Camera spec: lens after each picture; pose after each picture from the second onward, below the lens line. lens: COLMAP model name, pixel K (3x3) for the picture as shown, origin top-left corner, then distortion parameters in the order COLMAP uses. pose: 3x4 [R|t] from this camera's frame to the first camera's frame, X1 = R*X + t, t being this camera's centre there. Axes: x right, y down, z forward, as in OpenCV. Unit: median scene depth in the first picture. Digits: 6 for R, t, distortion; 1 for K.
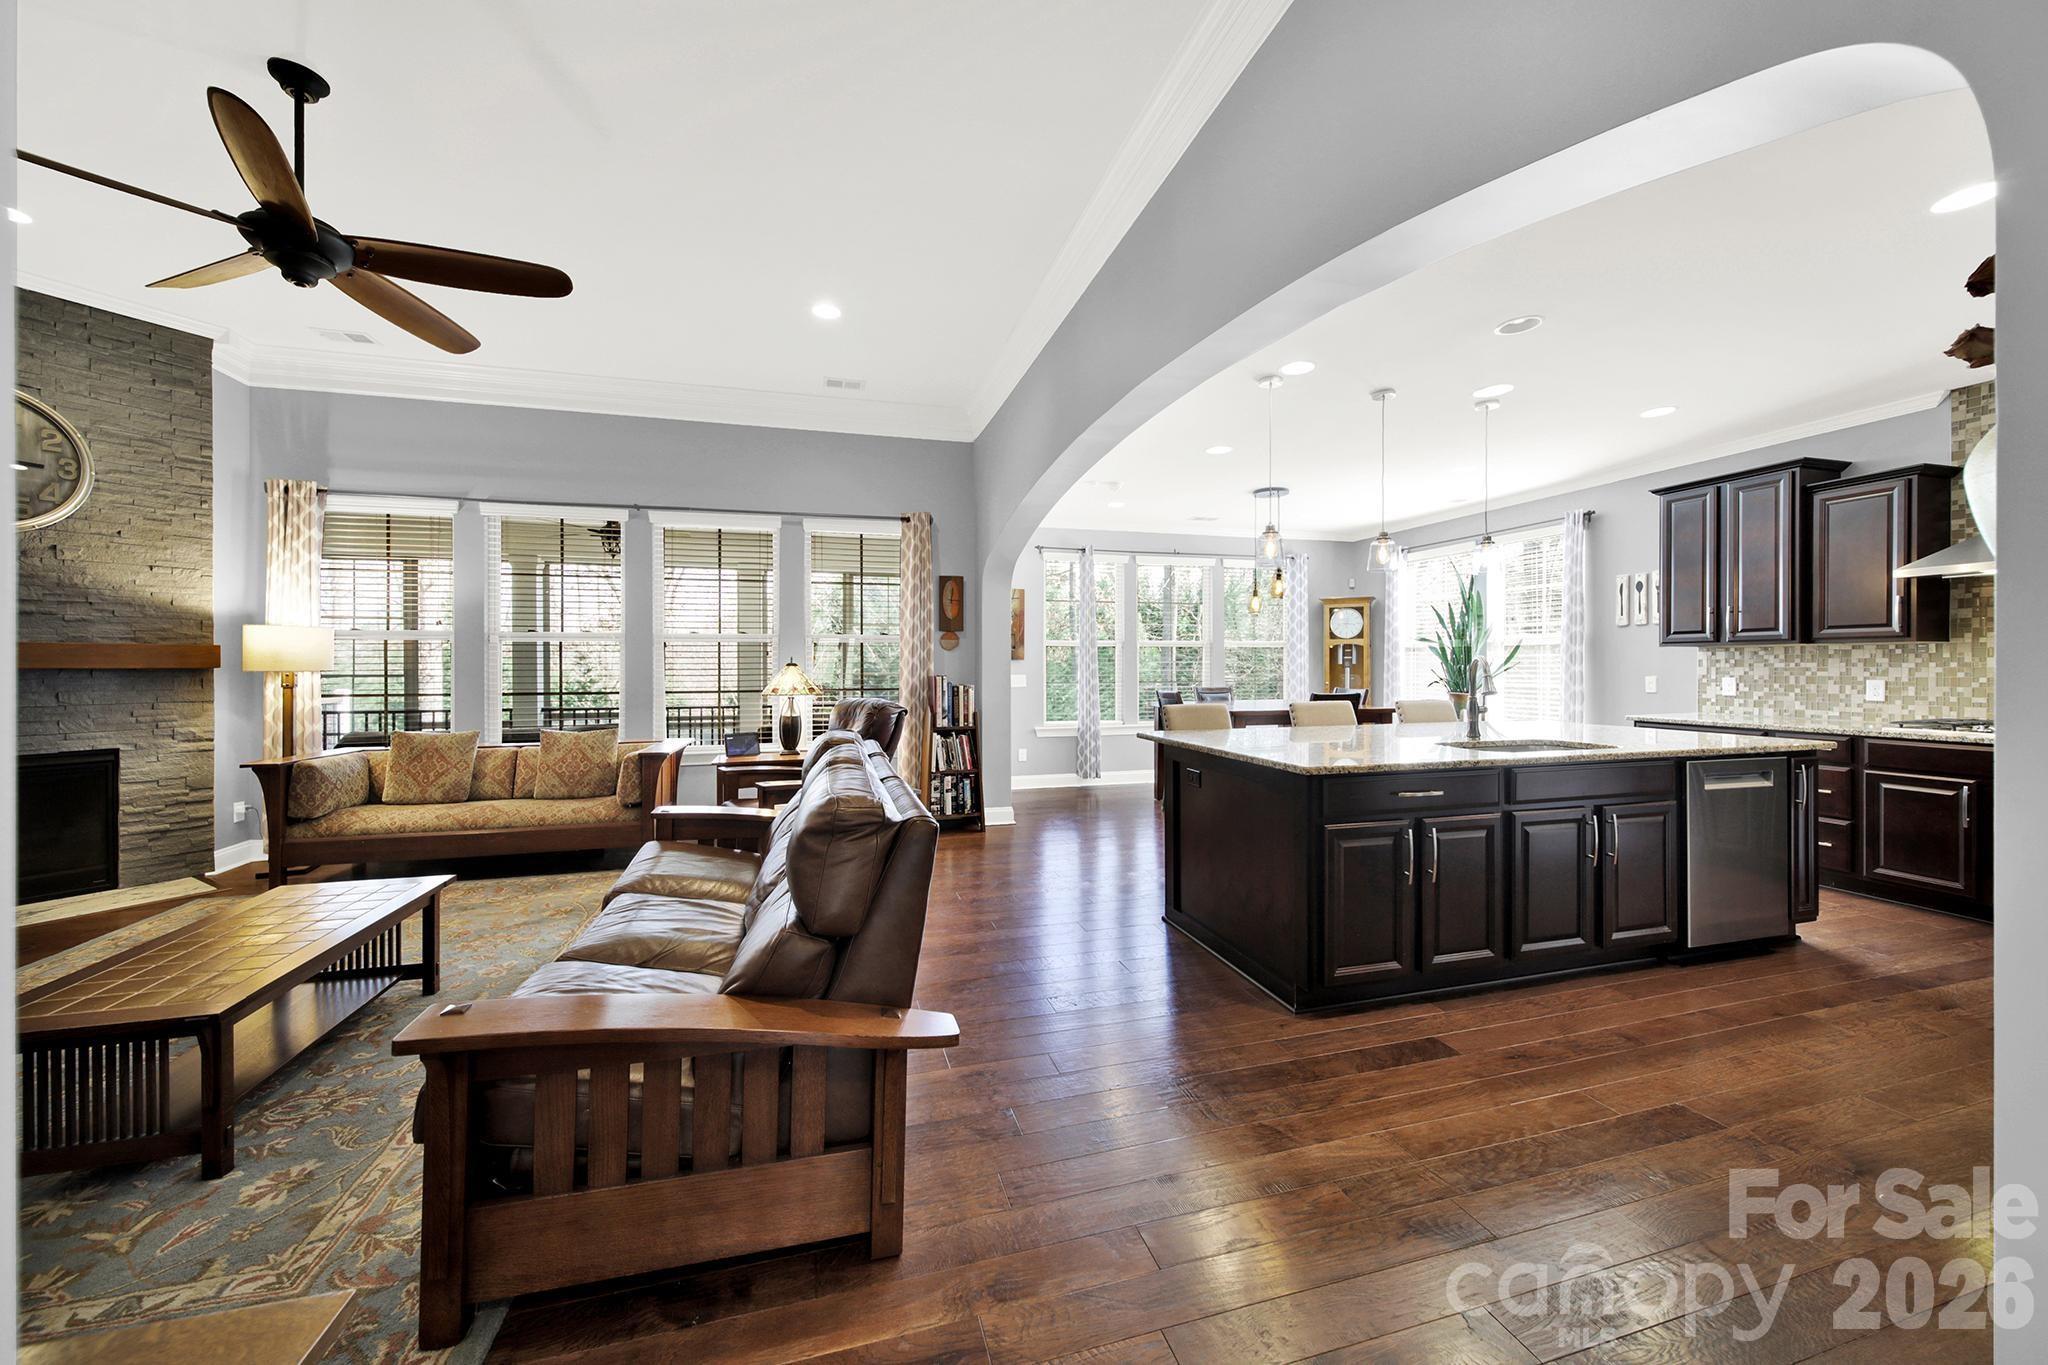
lens RADIAL K [[730.1, 0, 1022.1], [0, 730.1, 671.1], [0, 0, 1]] dist [-0.000256, -0.001651]
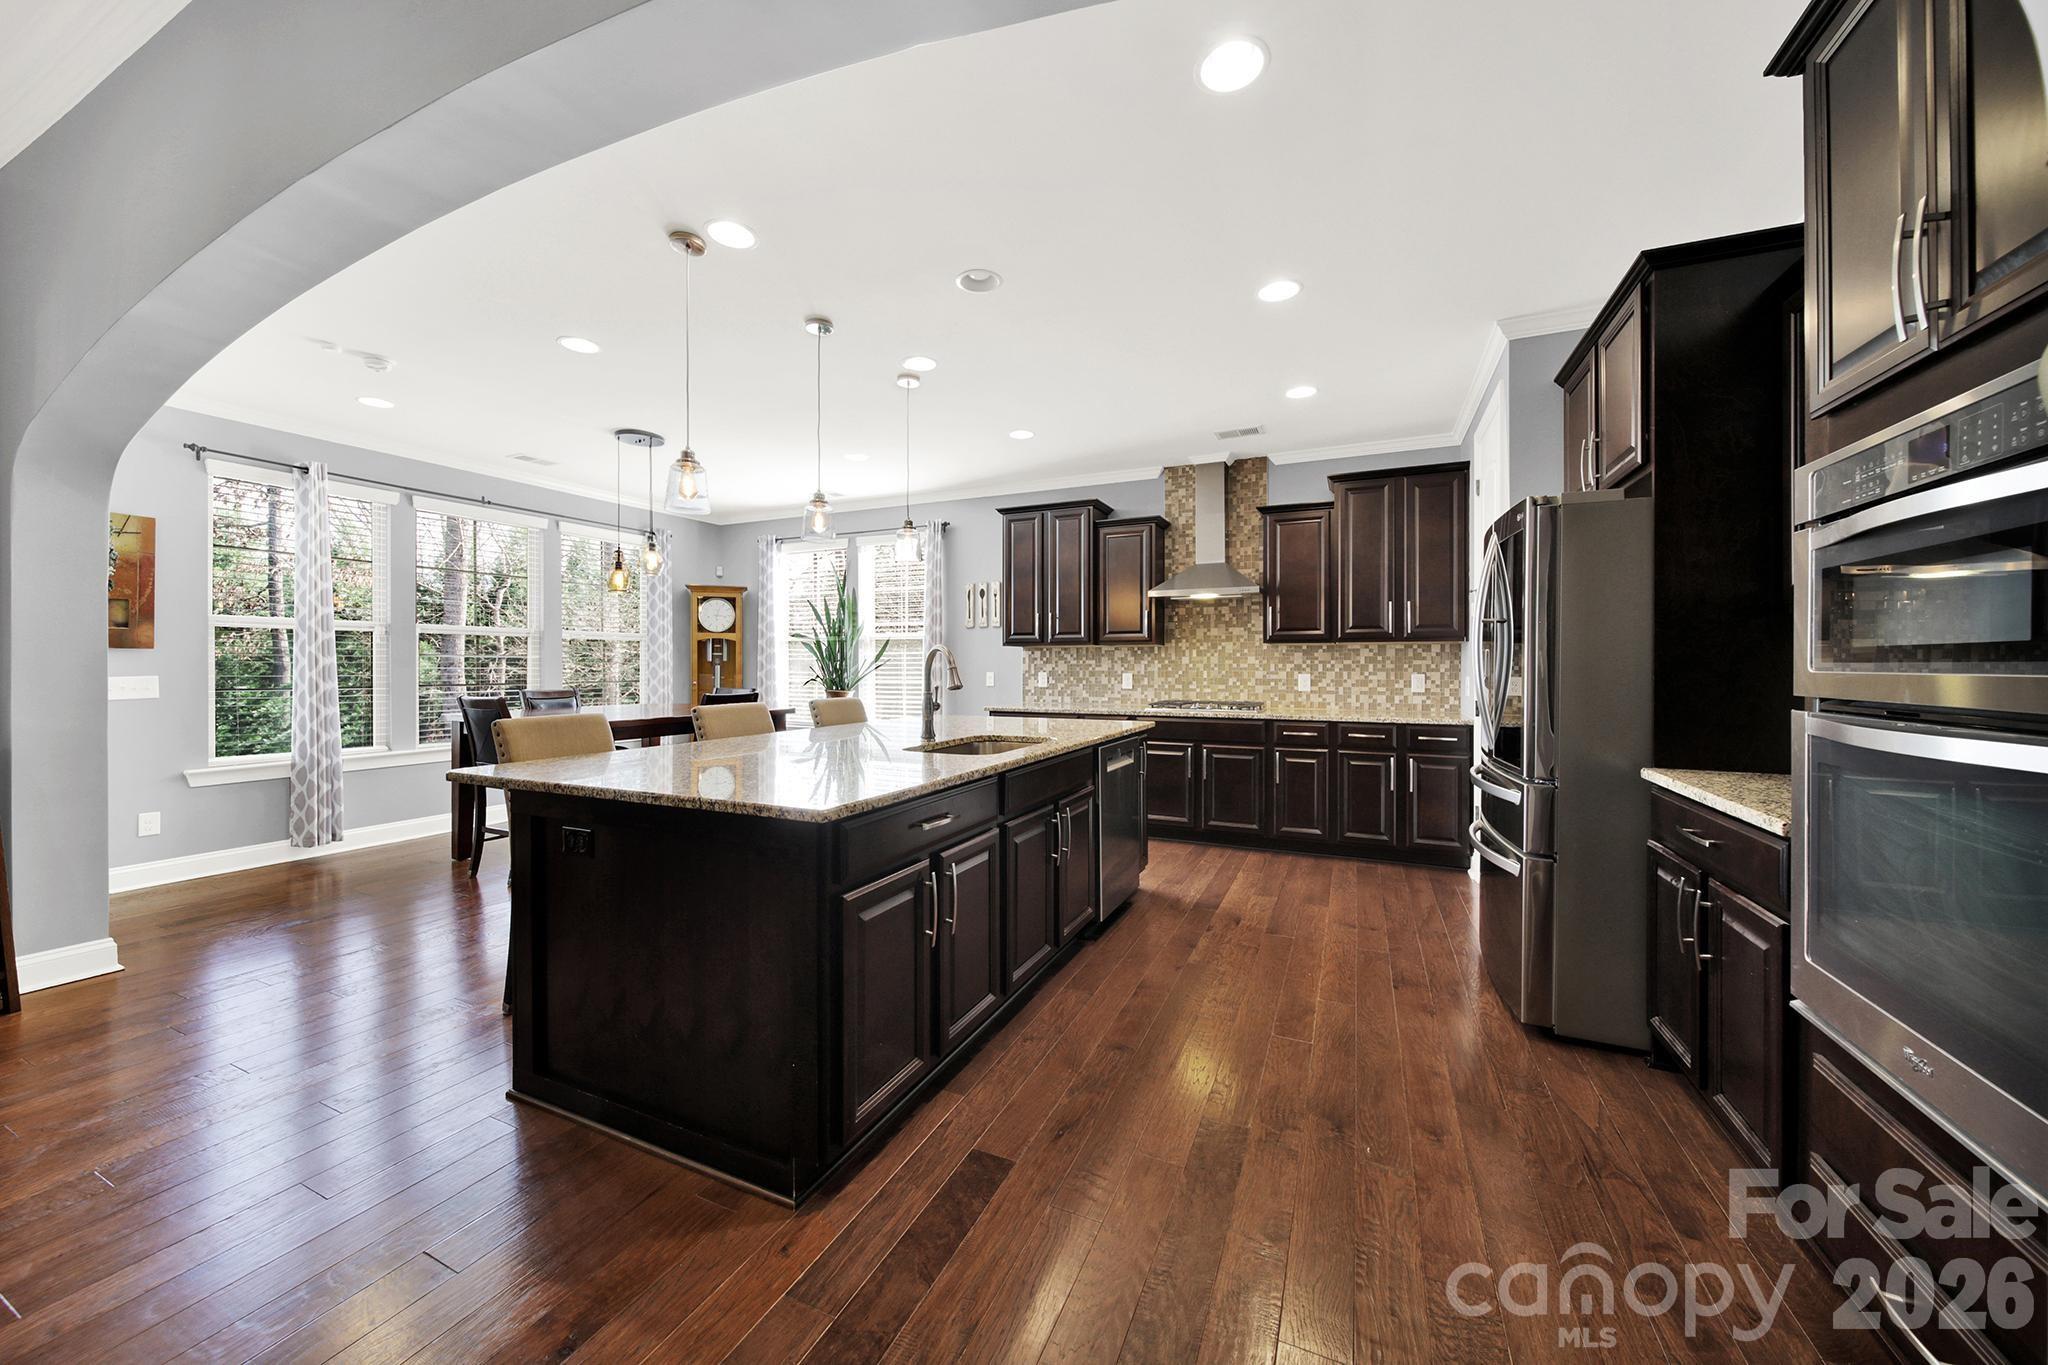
lens RADIAL K [[730.1, 0, 1019.4], [0, 730.1, 667.7], [0, 0, 1]] dist [-0.000256, -0.001651]
pose [[0.647958, 0.001211, 0.761675, 0.012103], [0.004464, 0.999976, -0.005387, 0.006912], [-0.761663, 0.006890, 0.647937, 0.221541]]
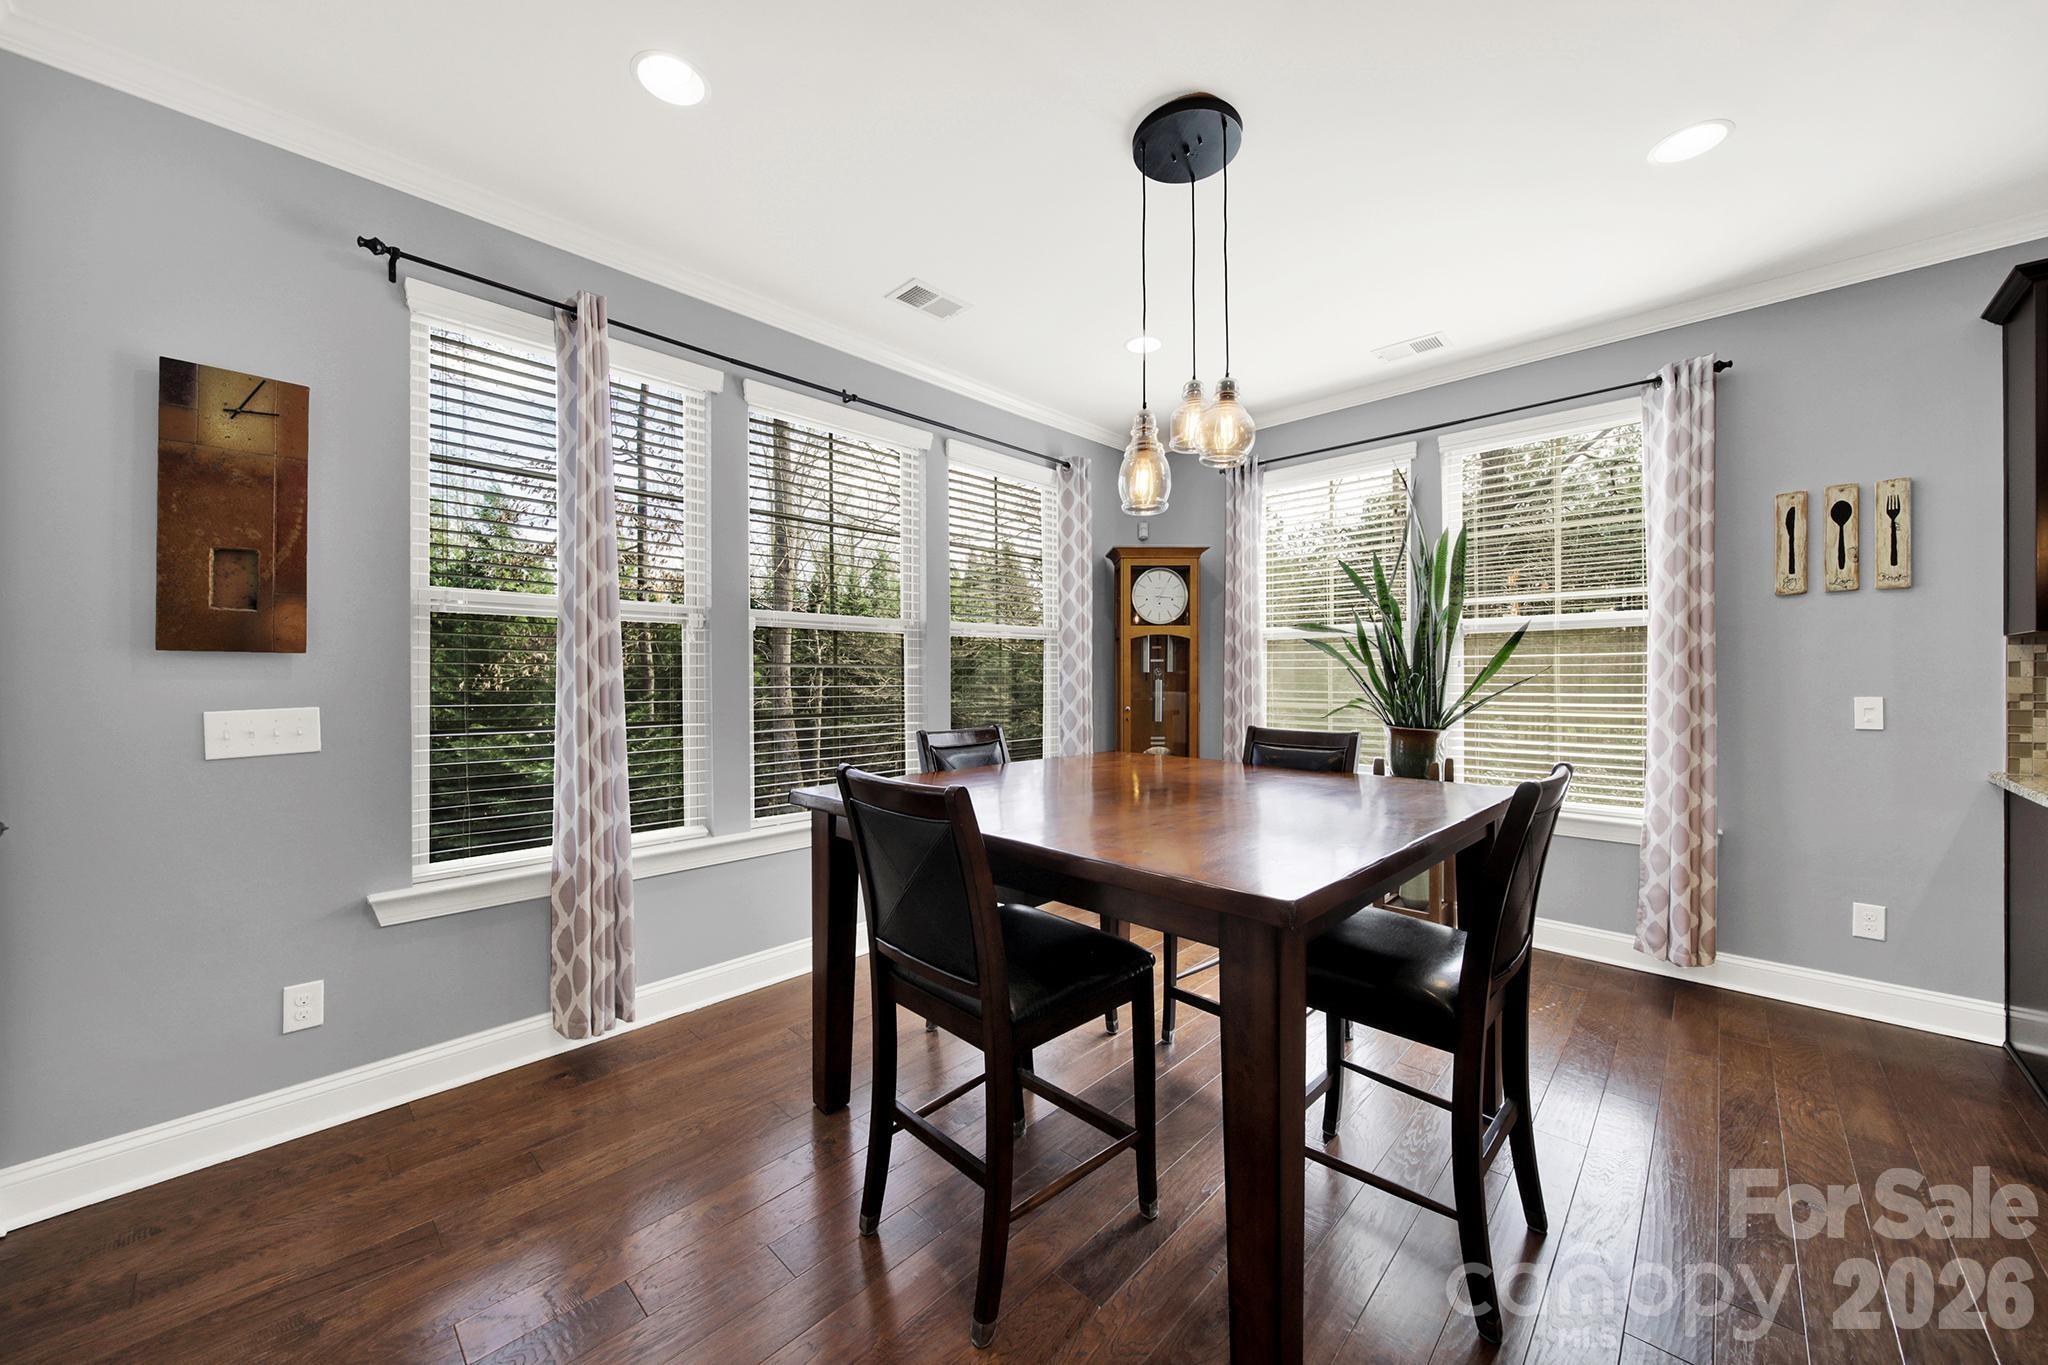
lens RADIAL K [[730.1, 0, 1024.3], [0, 730.1, 677.4], [0, 0, 1]] dist [-0.000256, -0.001651]
pose [[0.860541, -0.000206, 0.509381, 0.130358], [0.003745, 0.999975, -0.005923, -0.004730], [-0.509368, 0.007004, 0.860520, 0.887648]]
